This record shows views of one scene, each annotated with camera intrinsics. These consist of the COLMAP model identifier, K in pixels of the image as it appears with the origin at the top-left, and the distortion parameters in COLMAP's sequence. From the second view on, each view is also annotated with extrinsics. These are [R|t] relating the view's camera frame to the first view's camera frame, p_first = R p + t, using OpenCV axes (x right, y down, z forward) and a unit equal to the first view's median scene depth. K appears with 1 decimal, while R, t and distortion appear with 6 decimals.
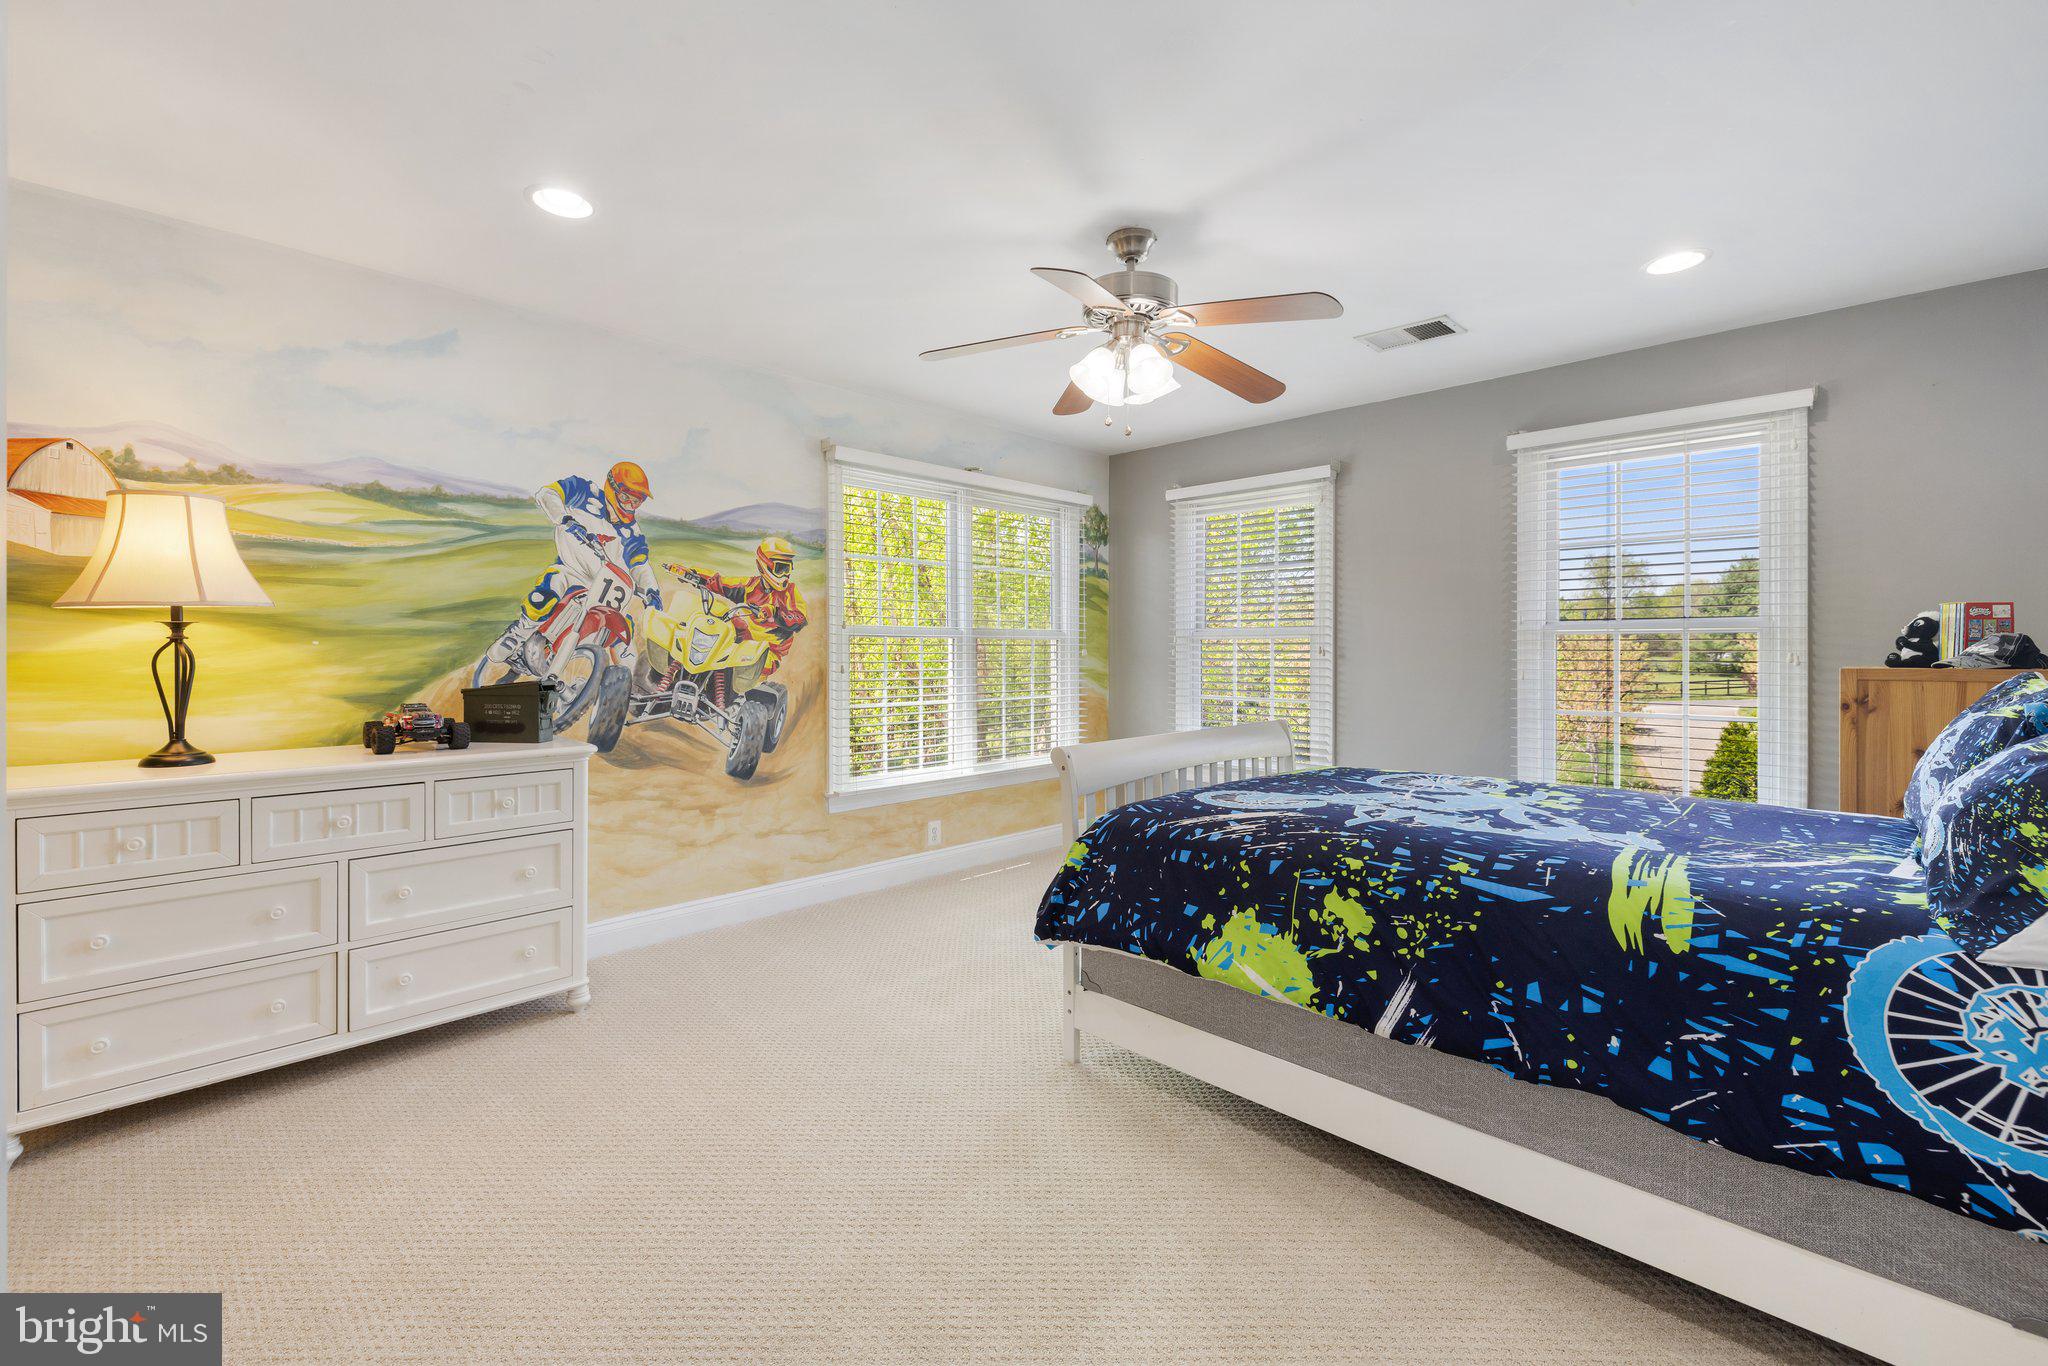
lens RADIAL K [[879.4, 0, 1029.3], [0, 879.4, 657.9], [0, 0, 1]] dist [0.000959, 0.000943]
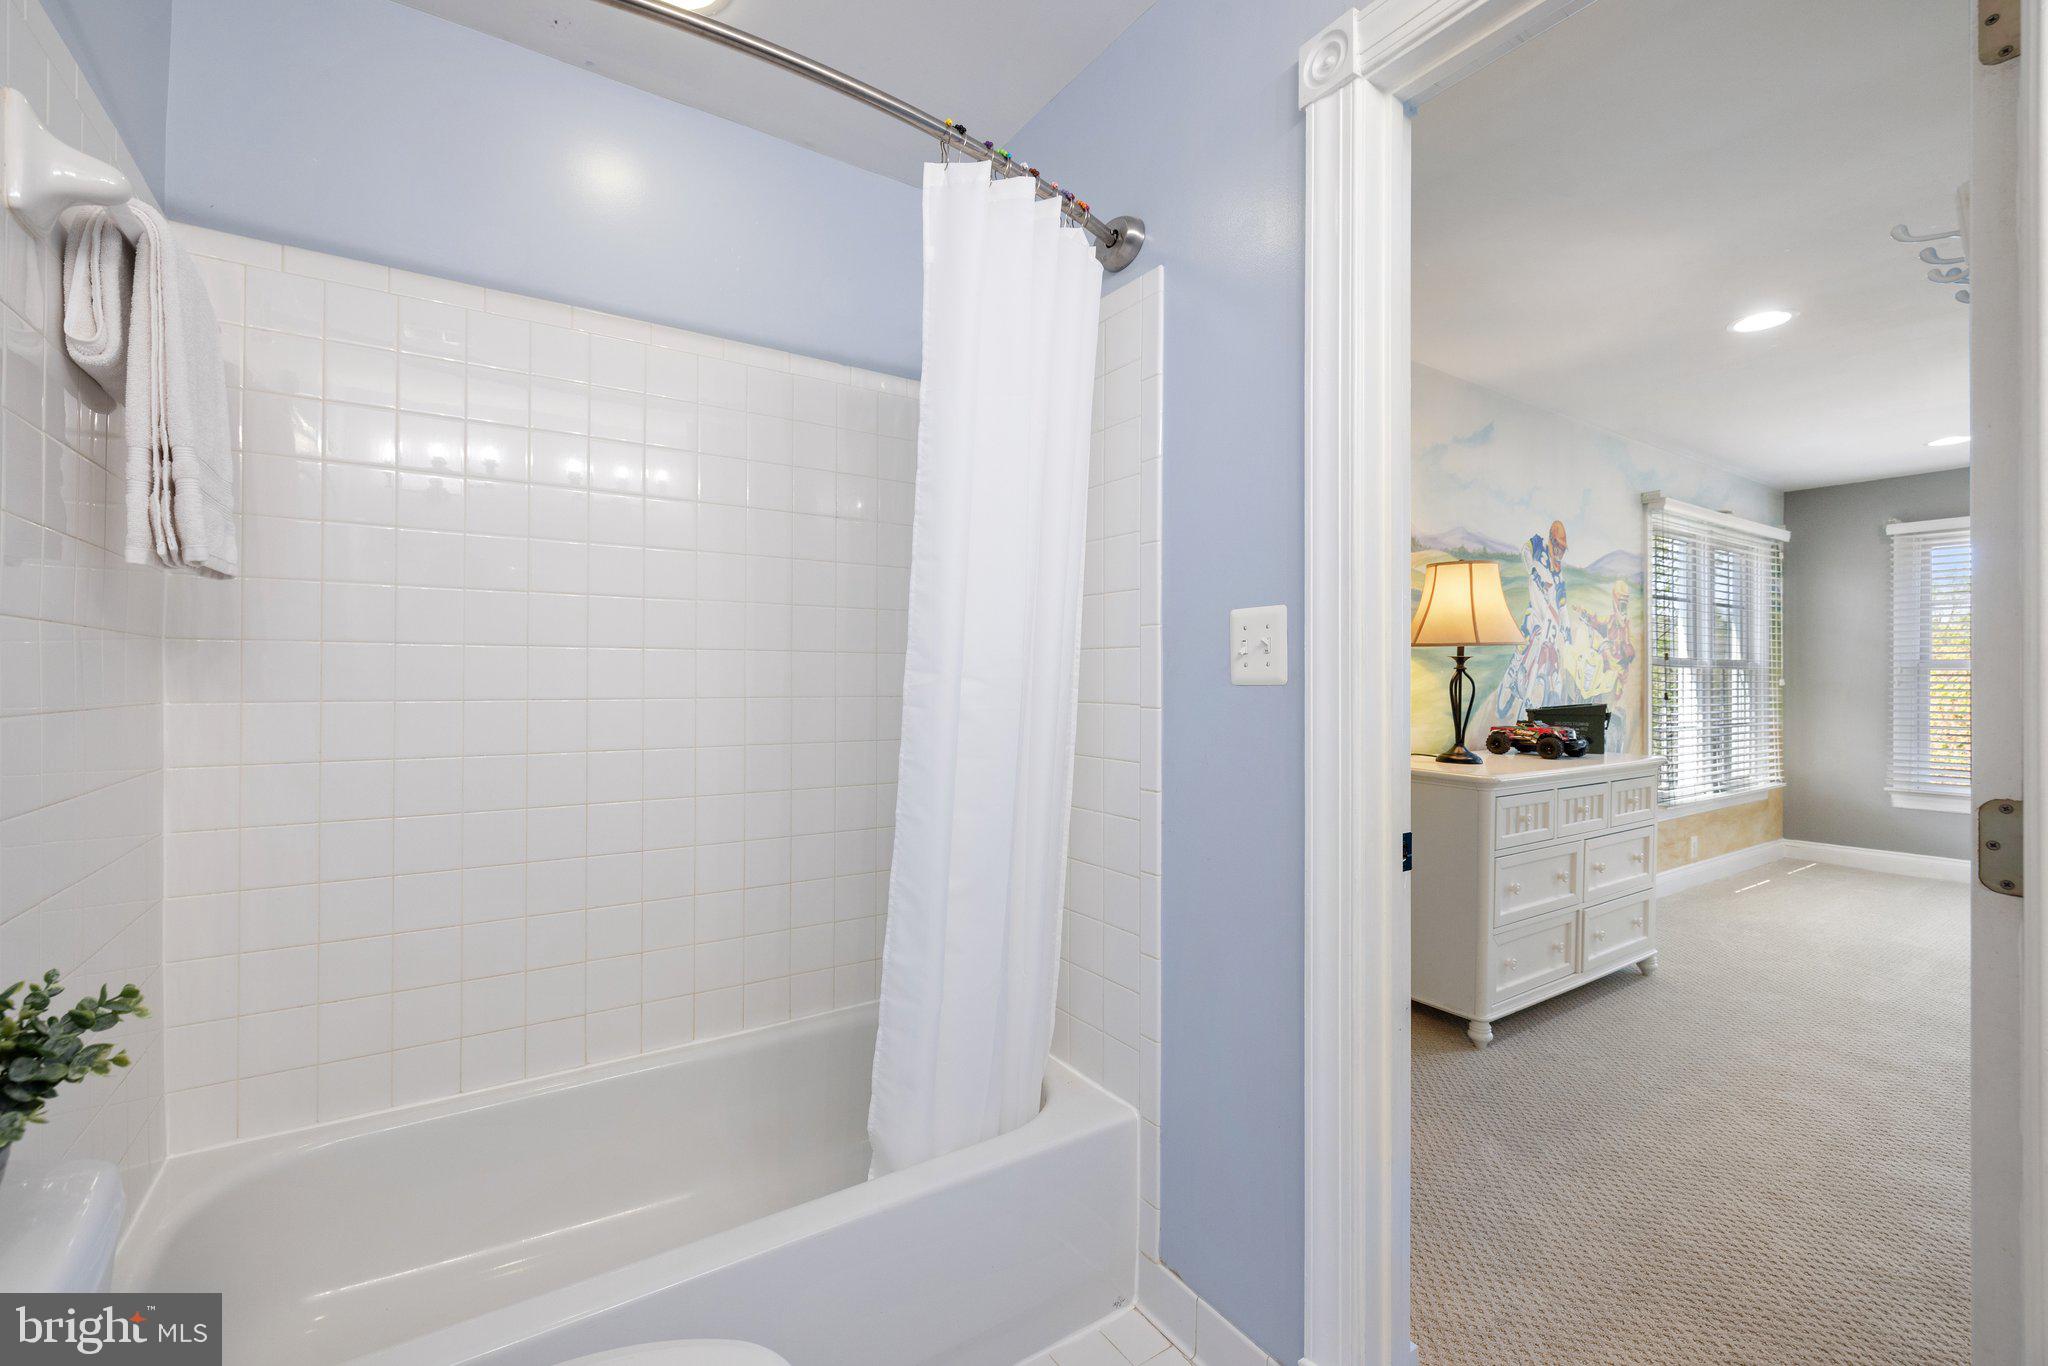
lens RADIAL K [[879.4, 0, 1043.1], [0, 879.4, 674.0], [0, 0, 1]] dist [0.000959, 0.000943]
pose [[0.979821, 0.001525, -0.199871, -0.908498], [-0.004664, 0.999873, -0.015234, 0.006502], [0.199822, 0.015859, 0.979704, -0.306013]]
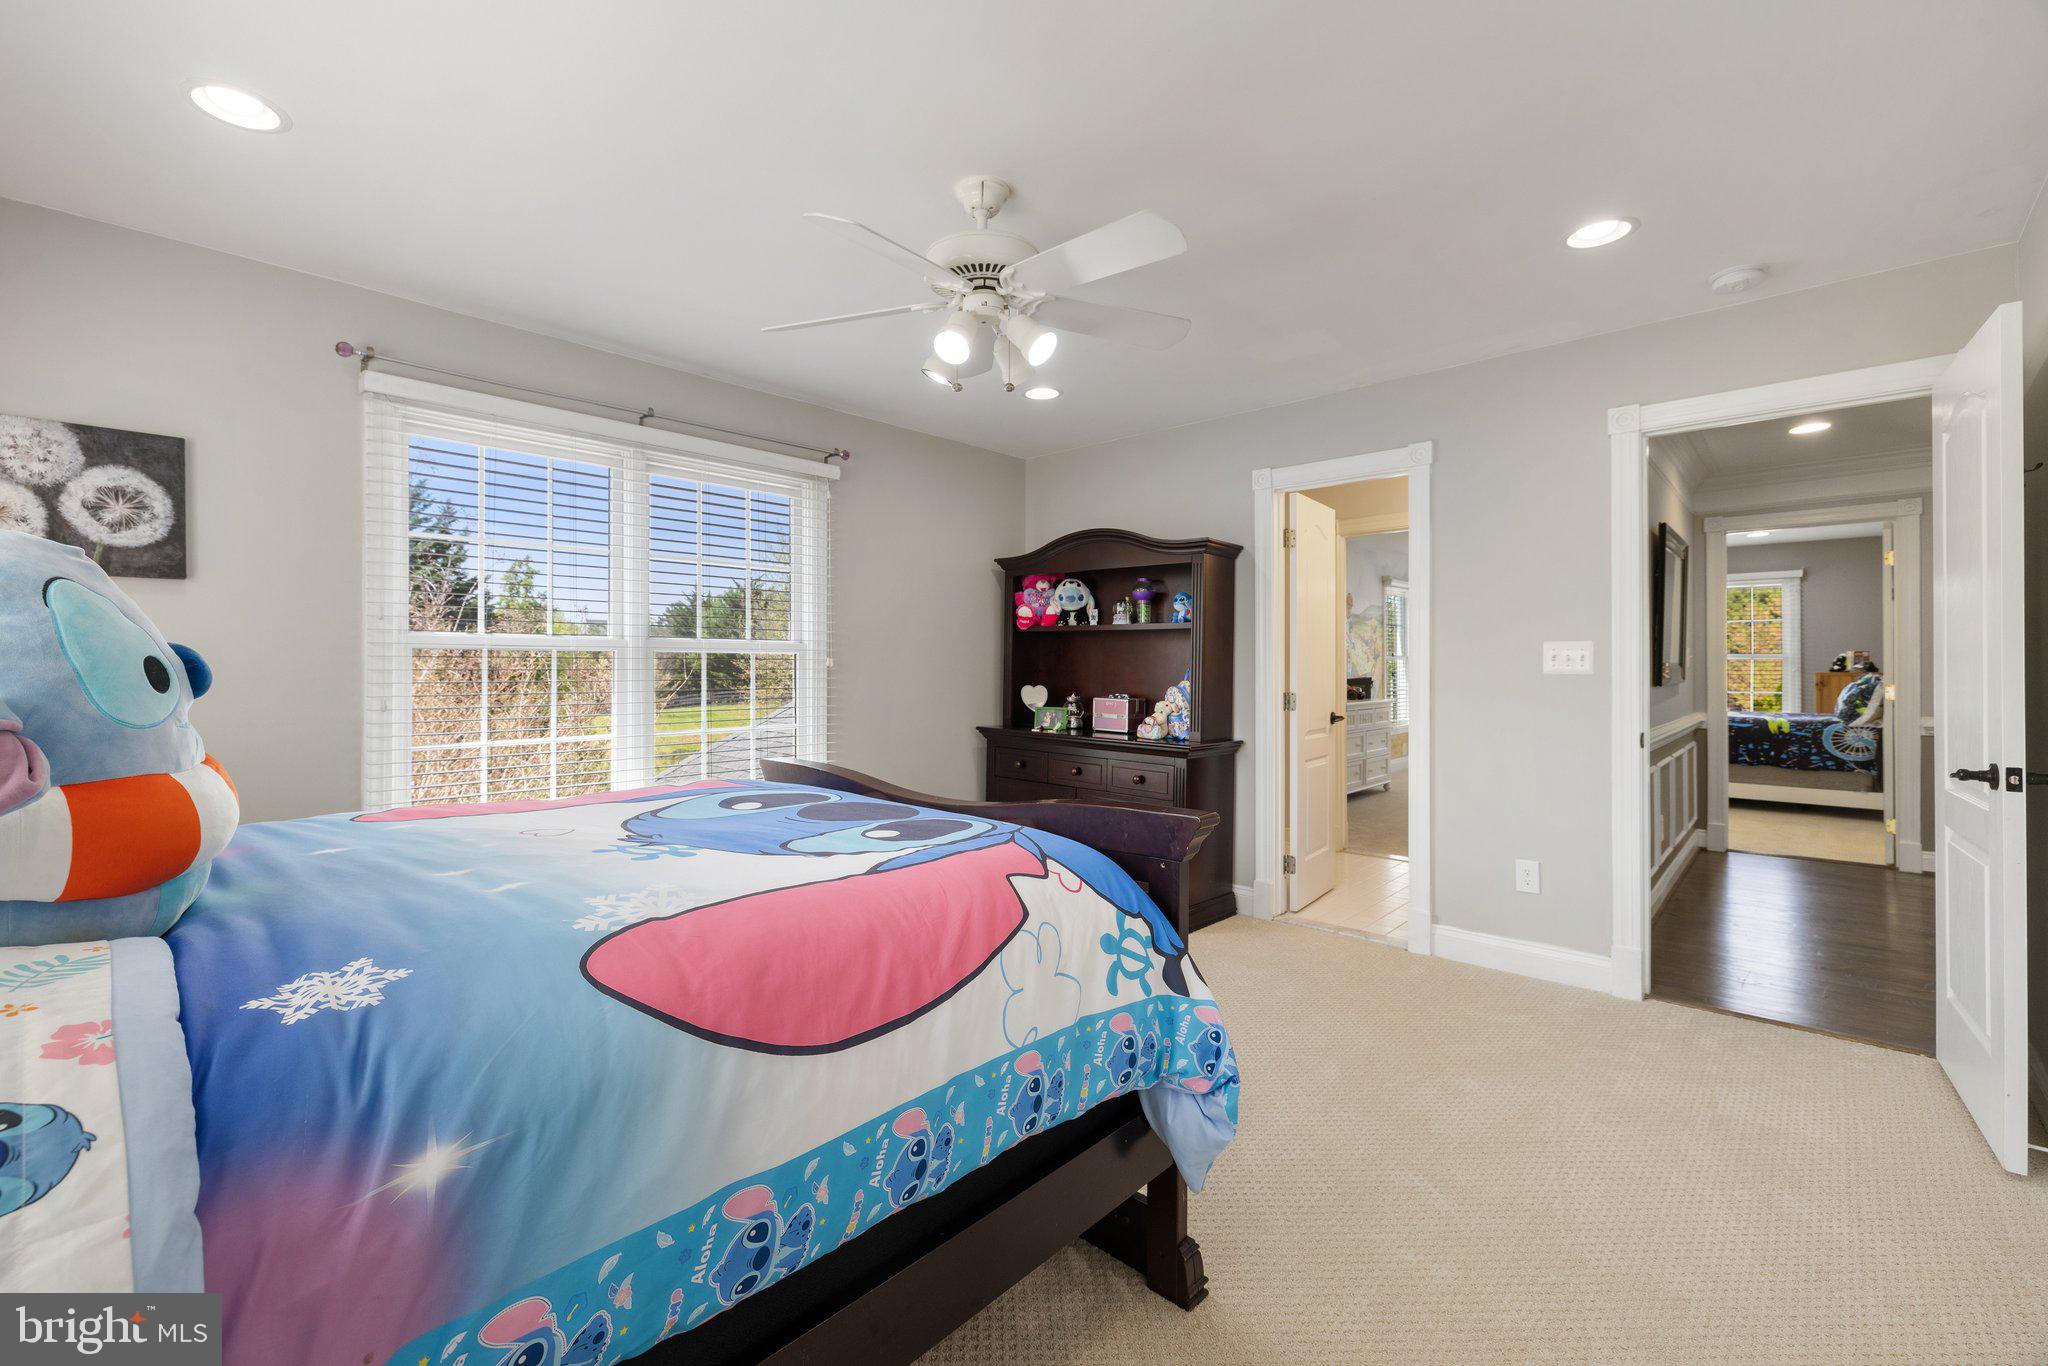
lens RADIAL K [[879.4, 0, 1022.6], [0, 879.4, 669.3], [0, 0, 1]] dist [0.000959, 0.000943]
pose [[0.999470, 0.000550, 0.032561, -1.497460], [-0.000364, 0.999984, -0.005710, 0.015329], [-0.032564, 0.005695, 0.999453, -1.526385]]
